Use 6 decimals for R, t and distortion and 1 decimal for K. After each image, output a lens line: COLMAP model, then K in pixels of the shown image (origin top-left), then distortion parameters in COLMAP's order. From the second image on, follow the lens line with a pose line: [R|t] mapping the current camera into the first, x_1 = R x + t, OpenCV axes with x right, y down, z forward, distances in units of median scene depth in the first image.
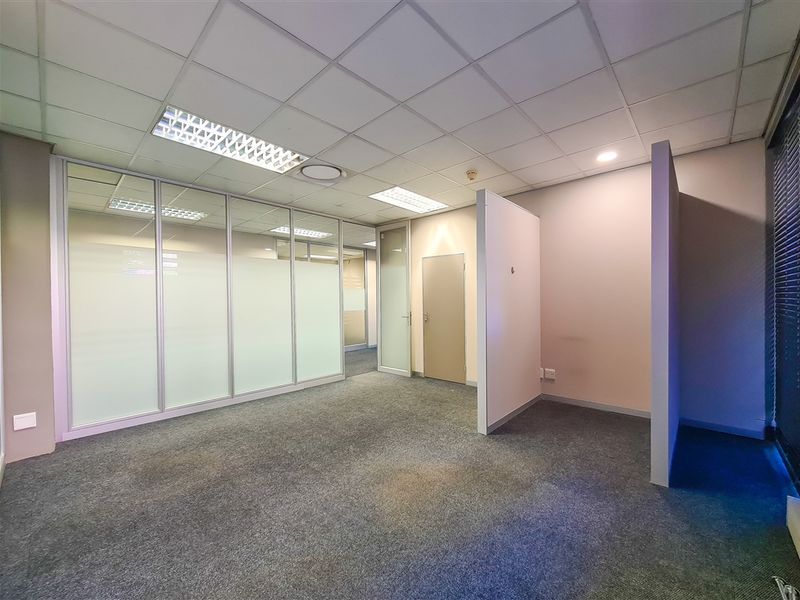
lens RADIAL K [[326.5, 0, 400.0], [0, 326.5, 300.0], [0, 0, 1]] dist [-0.001795, -0.000127]
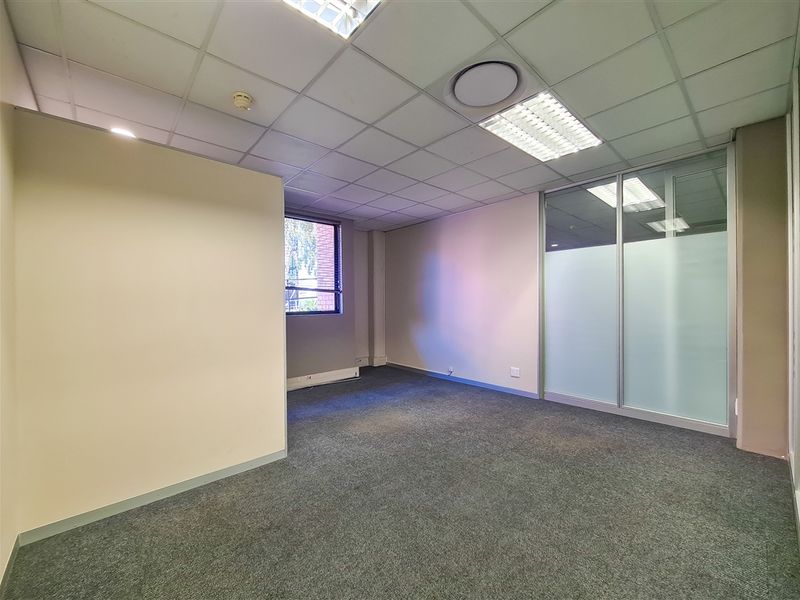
lens RADIAL K [[326.5, 0, 400.0], [0, 326.5, 300.0], [0, 0, 1]] dist [-0.001795, -0.000127]
pose [[-0.996222, 0.024620, 0.083276, -0.155437], [0.024812, 0.999691, 0.001279, -0.000943], [-0.083218, 0.003340, -0.996526, 2.053186]]
